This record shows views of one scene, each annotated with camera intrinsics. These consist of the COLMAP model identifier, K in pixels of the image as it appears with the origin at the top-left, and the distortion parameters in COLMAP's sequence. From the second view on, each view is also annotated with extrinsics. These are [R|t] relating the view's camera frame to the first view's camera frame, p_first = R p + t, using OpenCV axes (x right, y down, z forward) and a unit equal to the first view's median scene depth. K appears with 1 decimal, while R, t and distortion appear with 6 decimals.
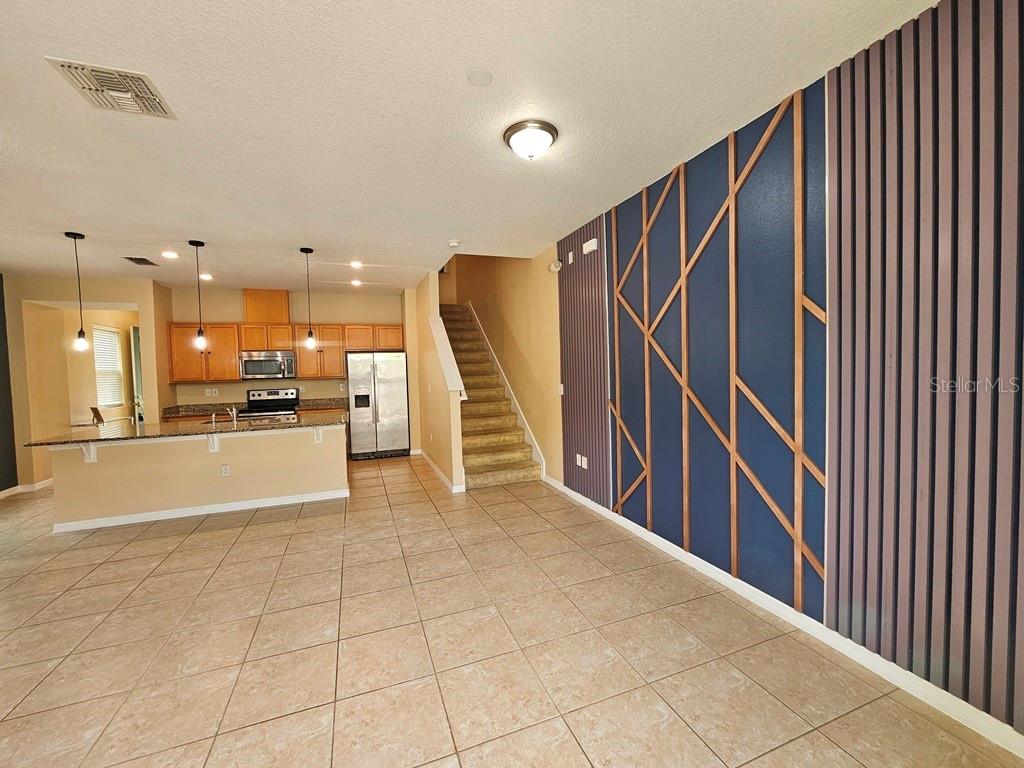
lens RADIAL K [[419.8, 0, 512.7], [0, 419.8, 386.5], [0, 0, 1]] dist [-0.002920, 0.000260]
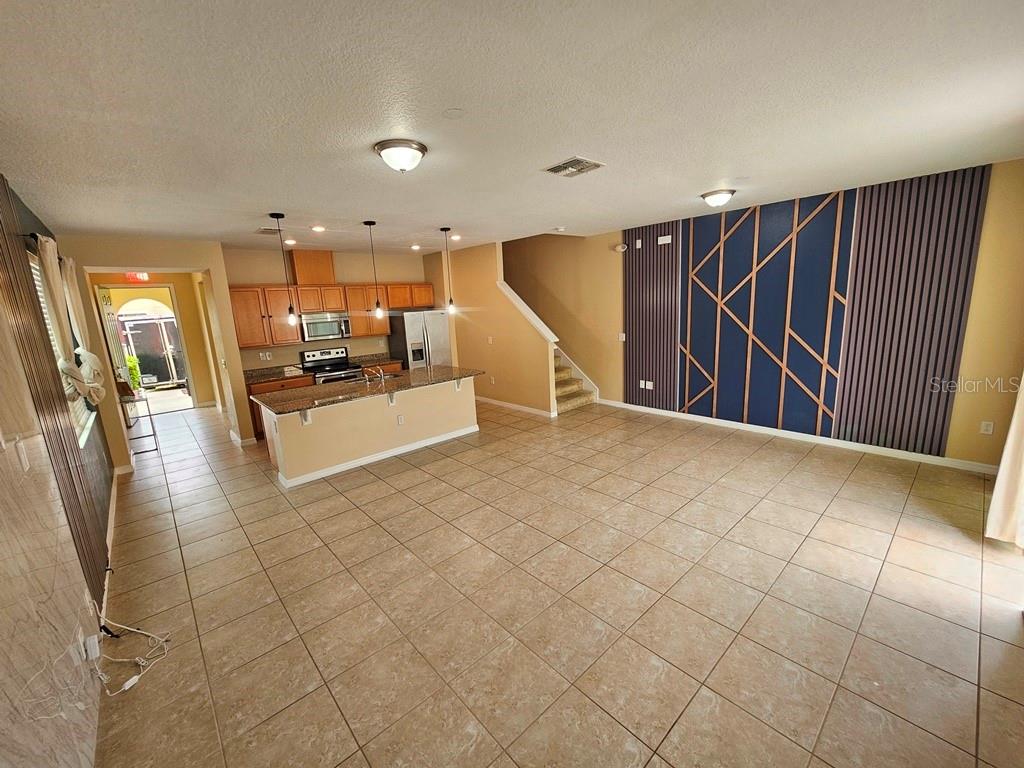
lens RADIAL K [[419.8, 0, 512.7], [0, 419.8, 386.5], [0, 0, 1]] dist [-0.002920, 0.000260]
pose [[0.930355, -0.093134, 0.354633, -0.763890], [0.041647, 0.987785, 0.150154, -0.057815], [-0.364286, -0.124927, 0.922870, -0.204181]]
